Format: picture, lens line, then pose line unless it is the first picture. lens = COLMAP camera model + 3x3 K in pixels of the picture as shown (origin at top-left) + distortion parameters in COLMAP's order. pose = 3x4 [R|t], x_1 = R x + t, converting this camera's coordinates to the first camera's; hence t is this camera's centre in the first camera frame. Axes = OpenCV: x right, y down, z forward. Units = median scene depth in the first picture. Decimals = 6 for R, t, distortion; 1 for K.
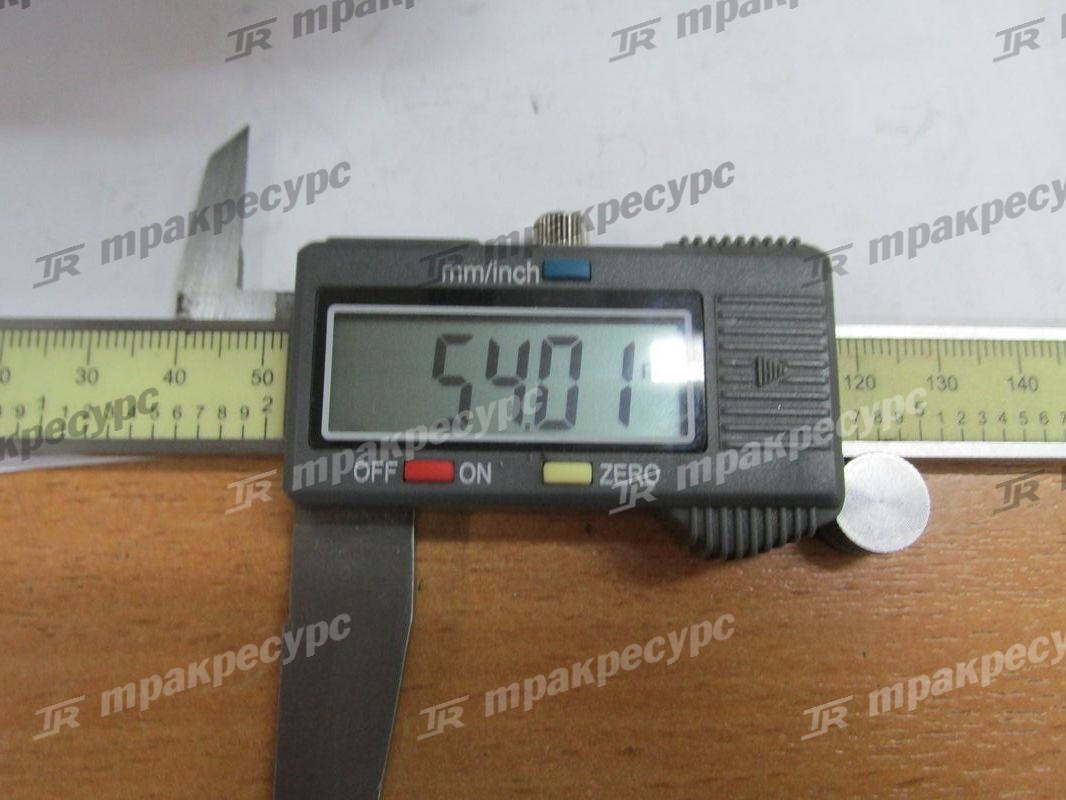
lens RADIAL K [[897.9, 0, 533.9], [0, 897.9, 416.6], [0, 0, 1]] dist [-0.011789, 0.008656]
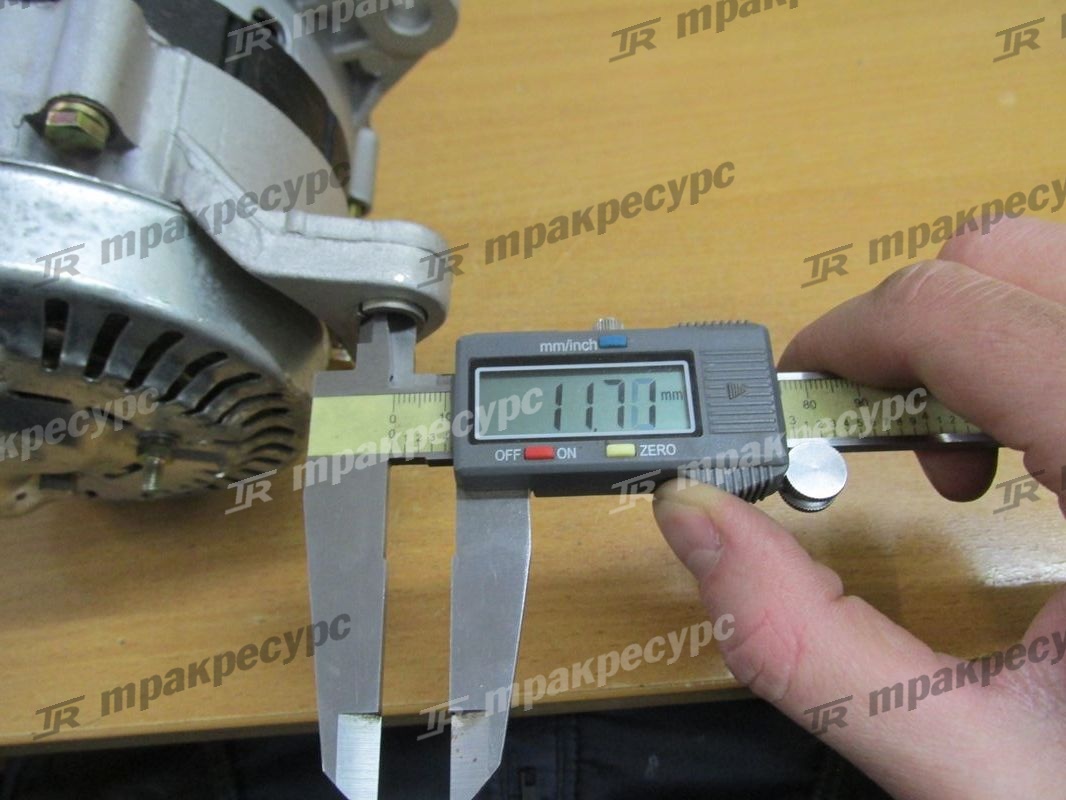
lens RADIAL K [[897.9, 0, 533.9], [0, 897.9, 416.6], [0, 0, 1]] dist [-0.011789, 0.008656]
pose [[0.997829, -0.052876, -0.039262, -0.054616], [0.040631, 0.963424, -0.264885, 0.429553], [0.051832, 0.262715, 0.963480, -0.637737]]
